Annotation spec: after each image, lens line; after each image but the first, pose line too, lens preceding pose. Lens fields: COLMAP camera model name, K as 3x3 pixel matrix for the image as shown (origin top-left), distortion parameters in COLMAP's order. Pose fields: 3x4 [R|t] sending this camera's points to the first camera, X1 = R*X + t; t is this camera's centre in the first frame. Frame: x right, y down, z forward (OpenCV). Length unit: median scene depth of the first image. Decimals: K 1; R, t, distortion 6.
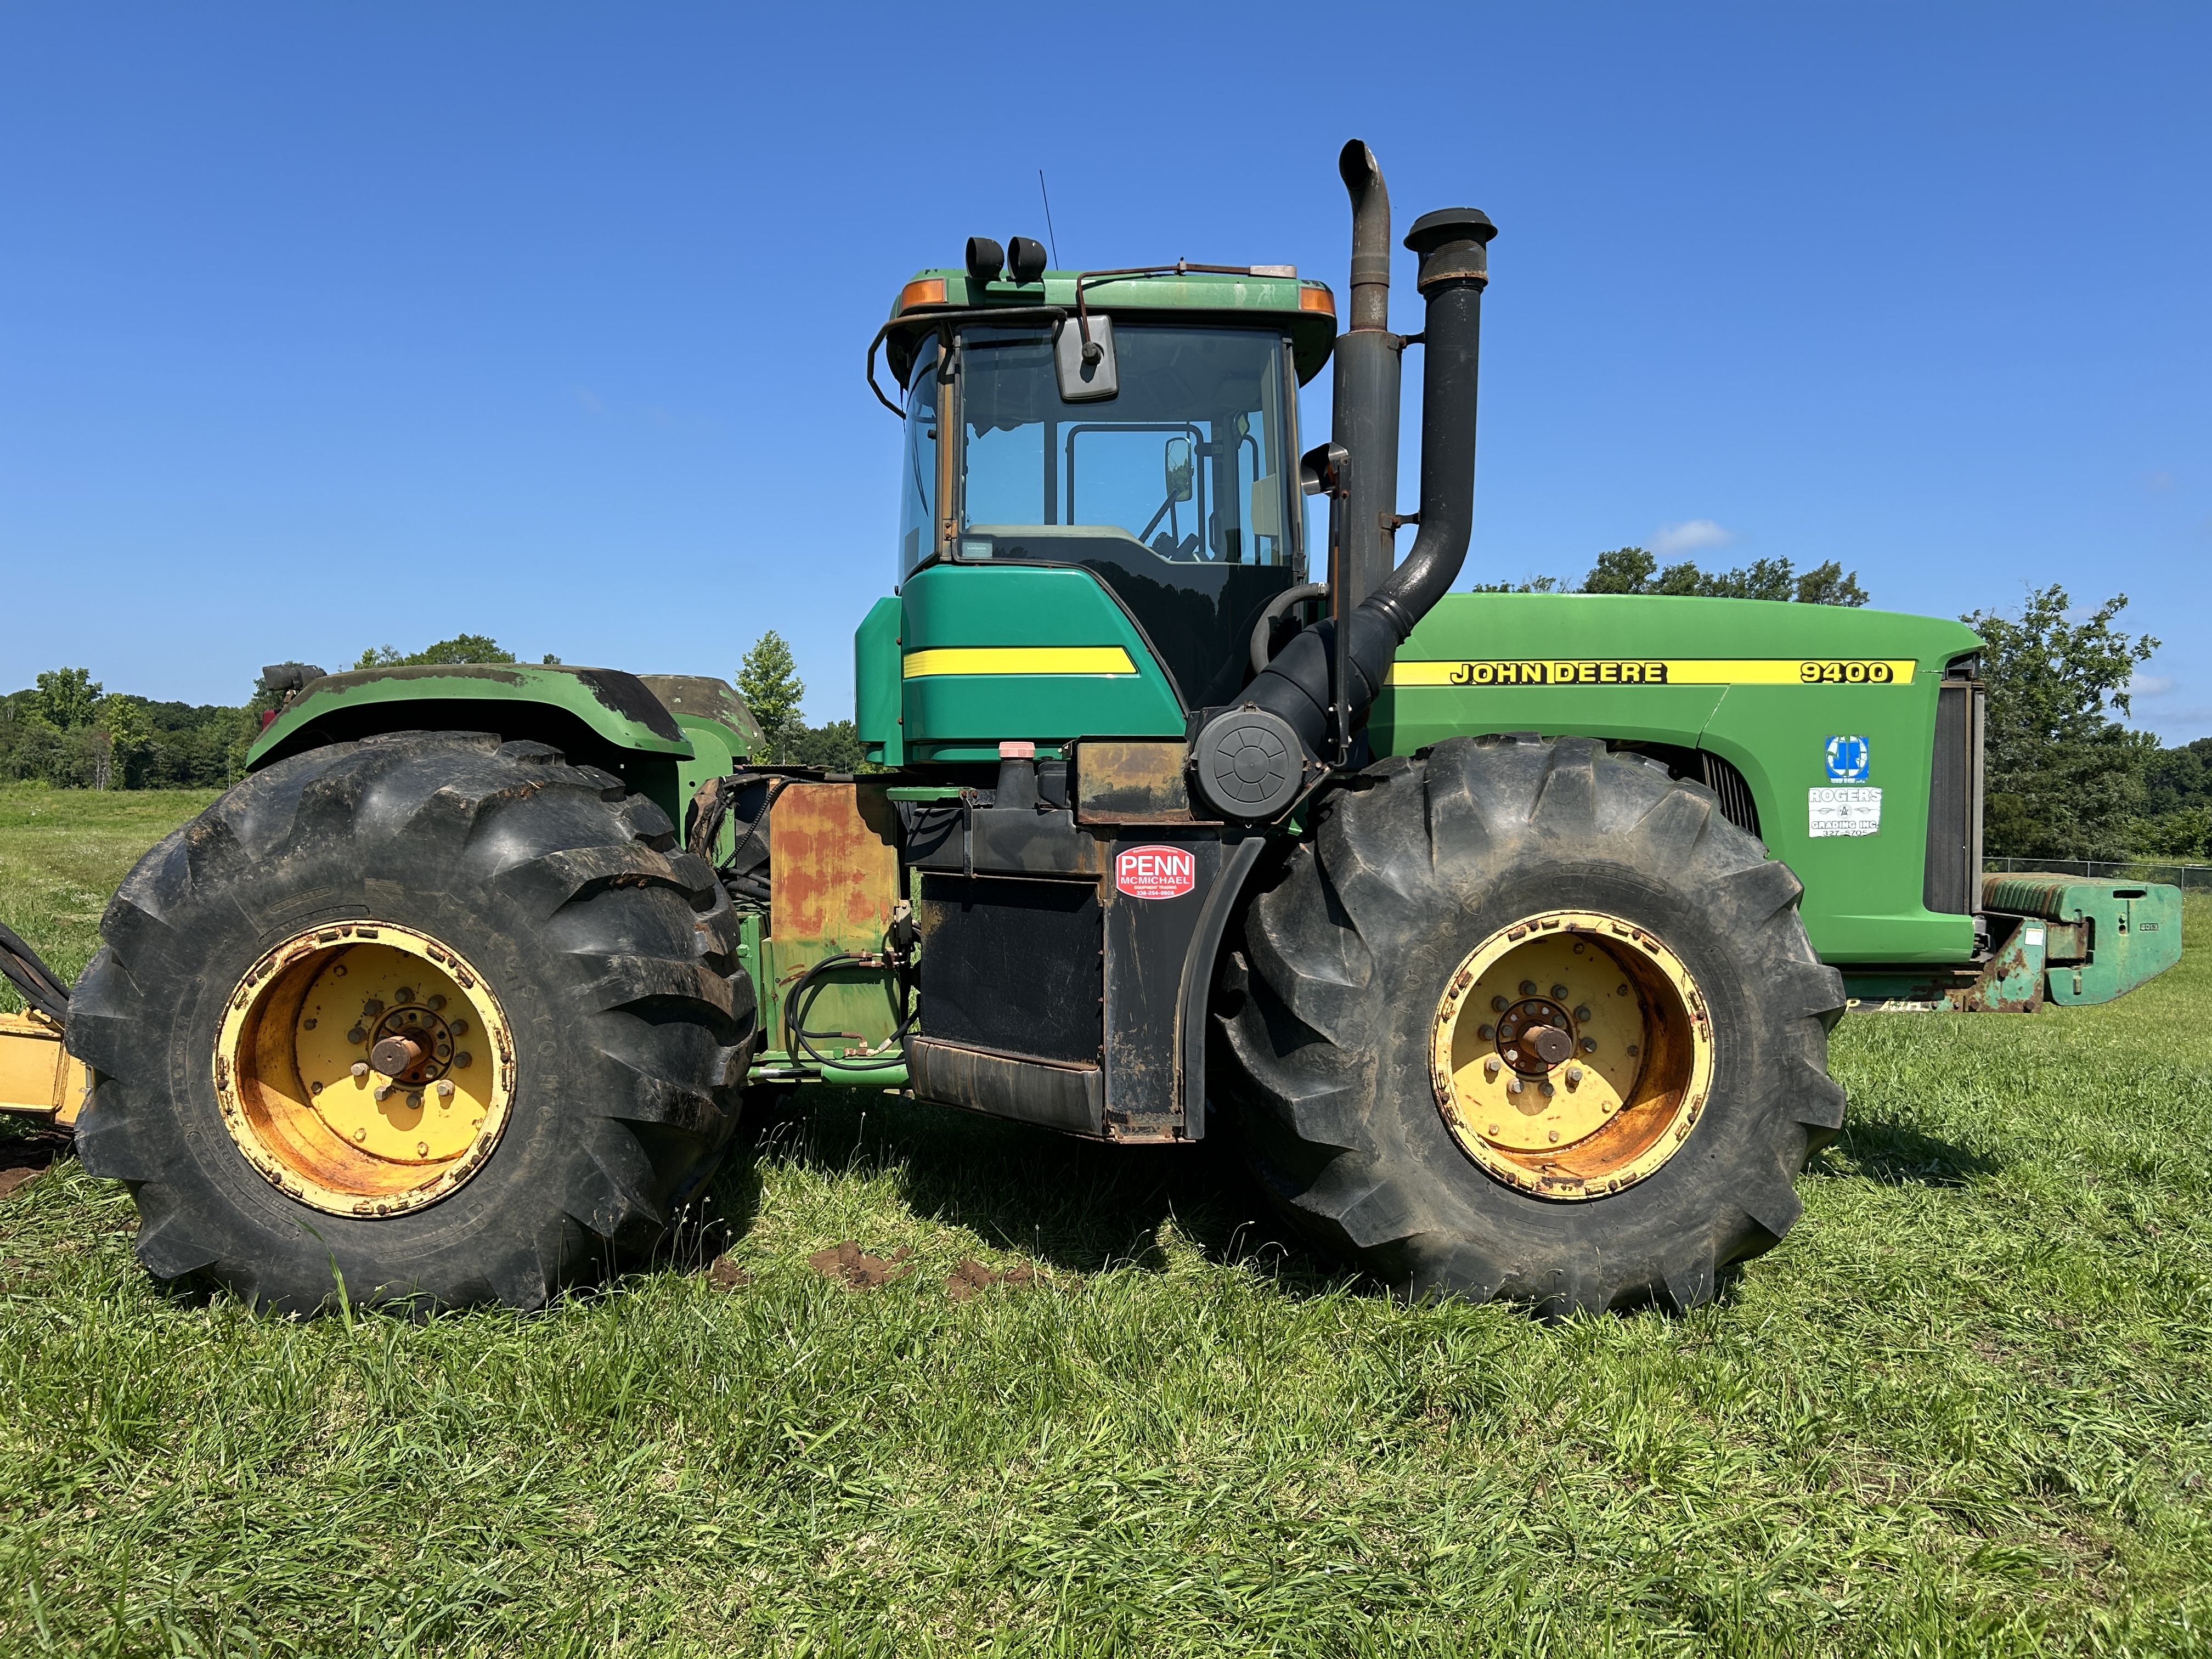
lens RADIAL K [[1677.9, 0, 1106.0], [0, 1677.9, 829.5], [0, 0, 1]] dist [0.036398, -0.046231]
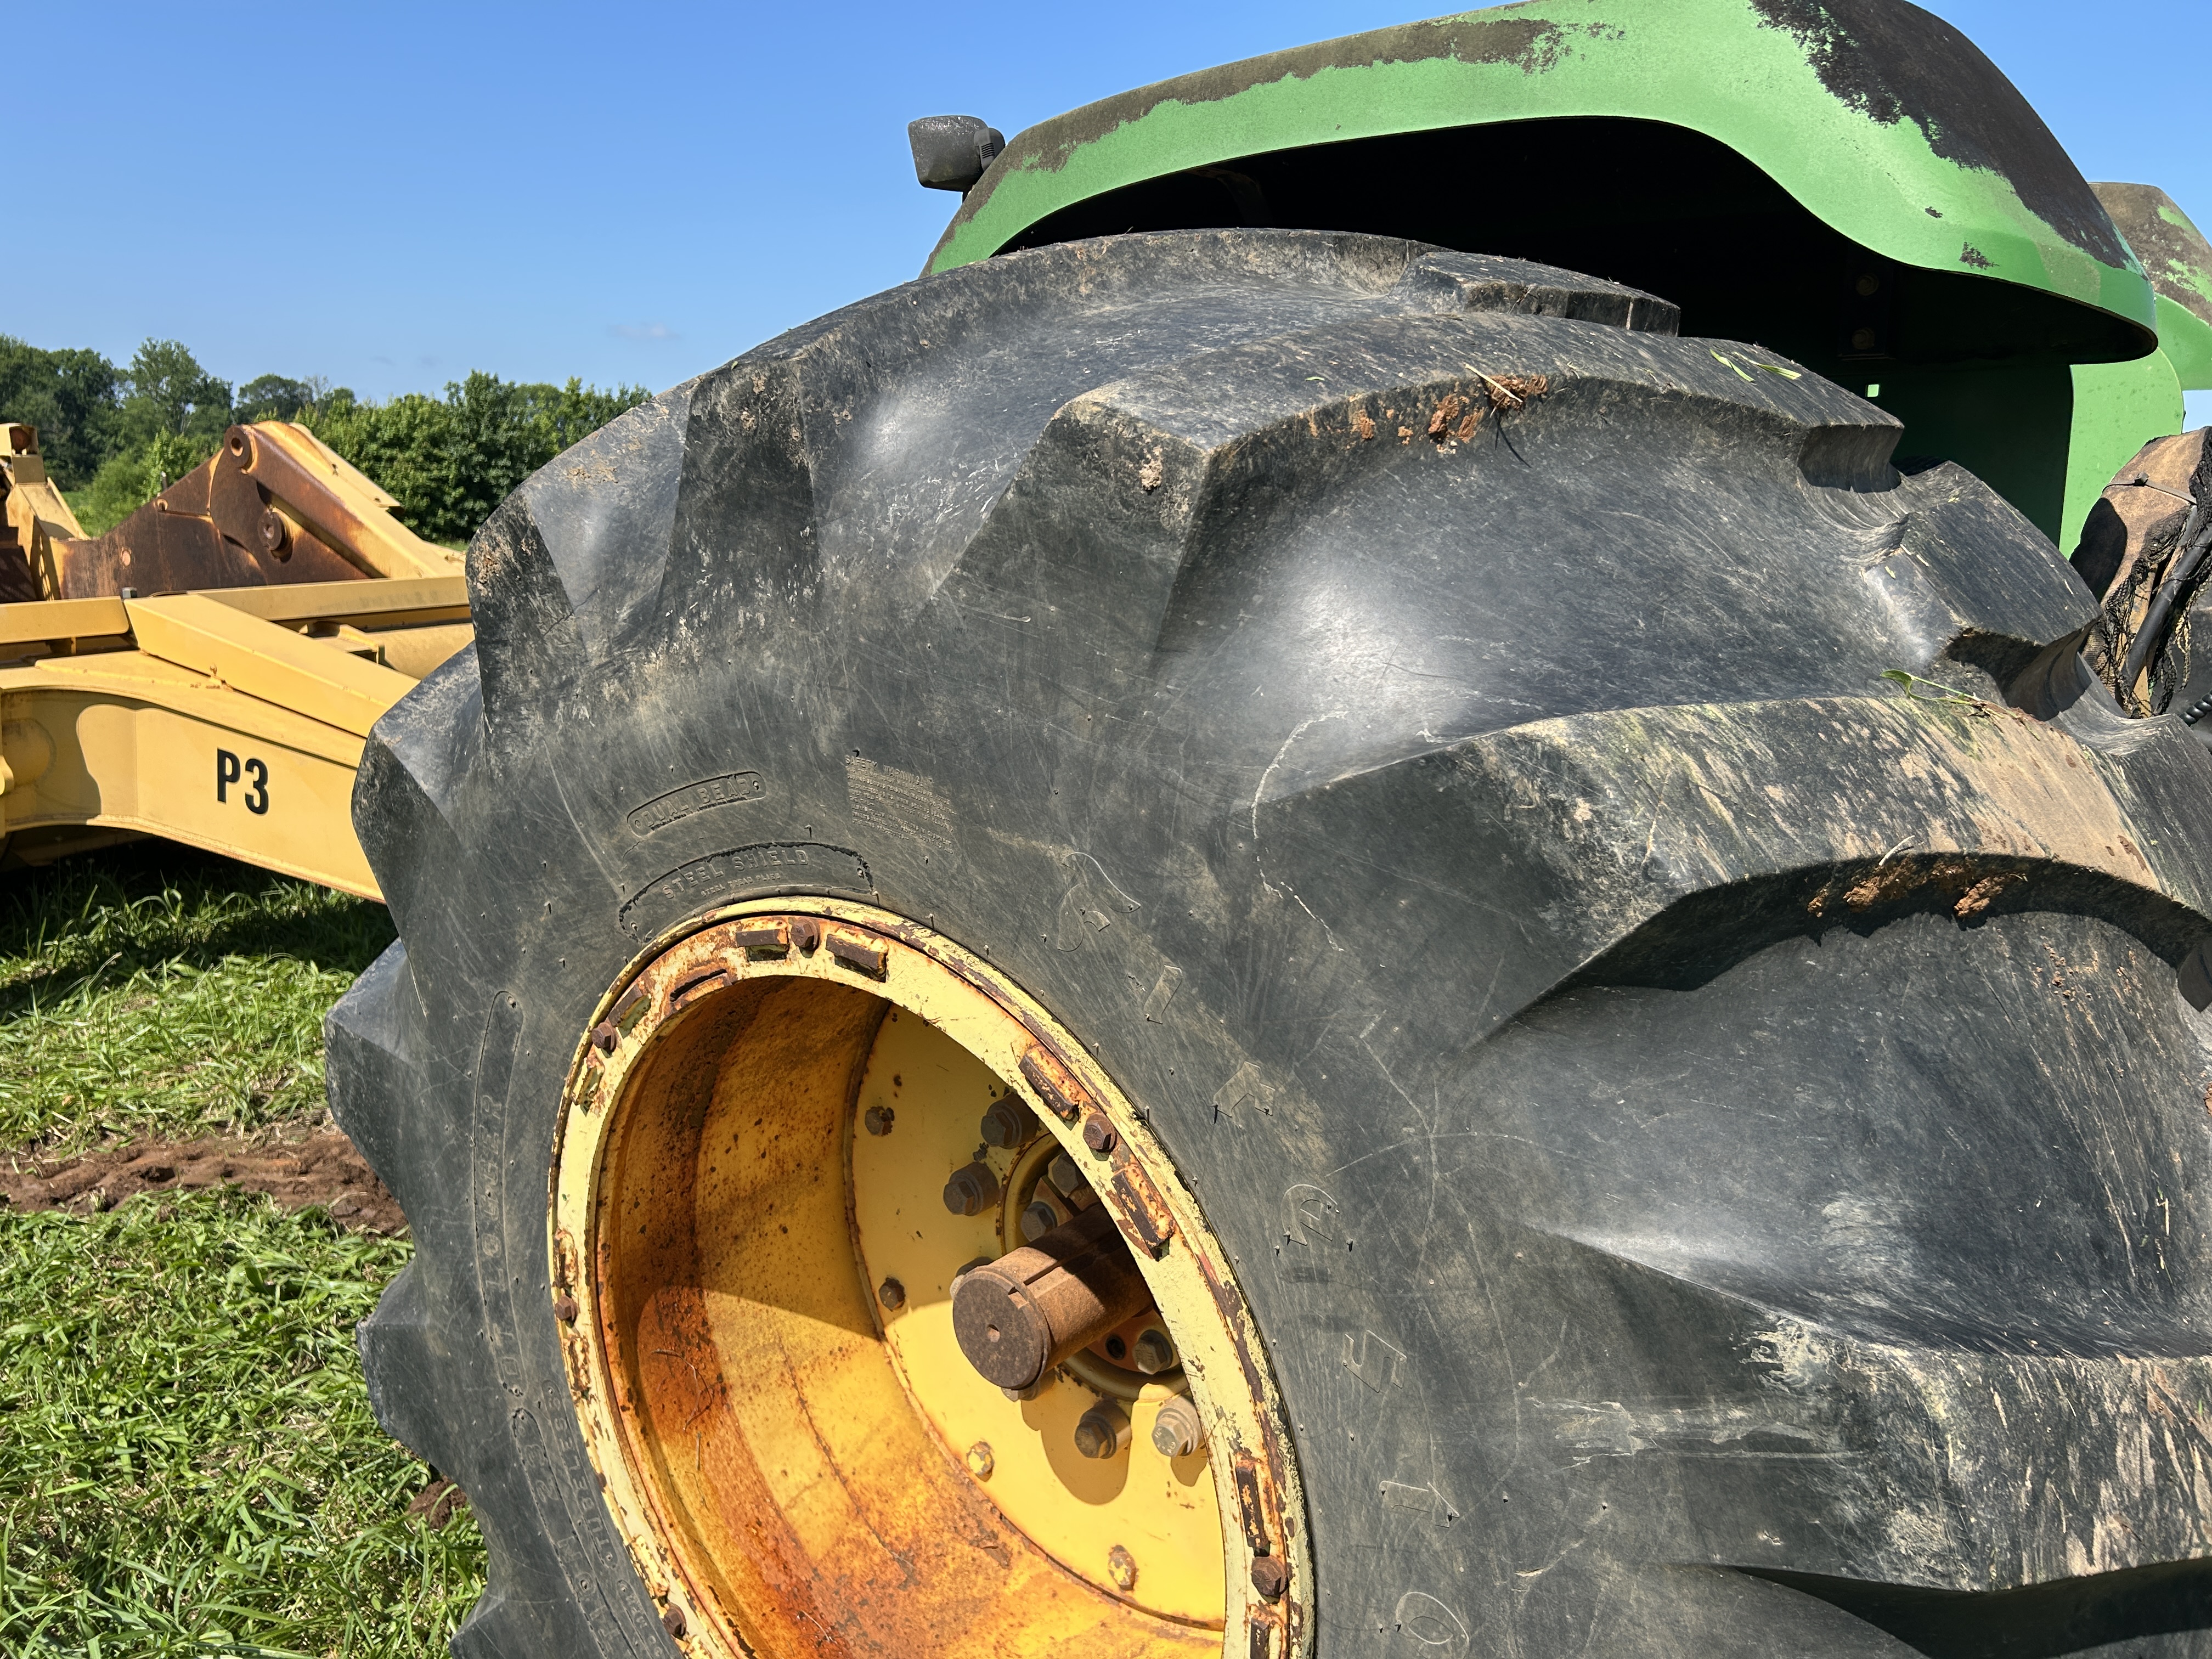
lens RADIAL K [[1677.9, 0, 1106.0], [0, 1677.9, 829.5], [0, 0, 1]] dist [0.036398, -0.046231]
pose [[0.785617, 0.130970, -0.604692, -0.247144], [-0.037140, 0.985559, 0.165209, -0.004323], [0.617597, -0.107332, 0.779137, 0.817170]]
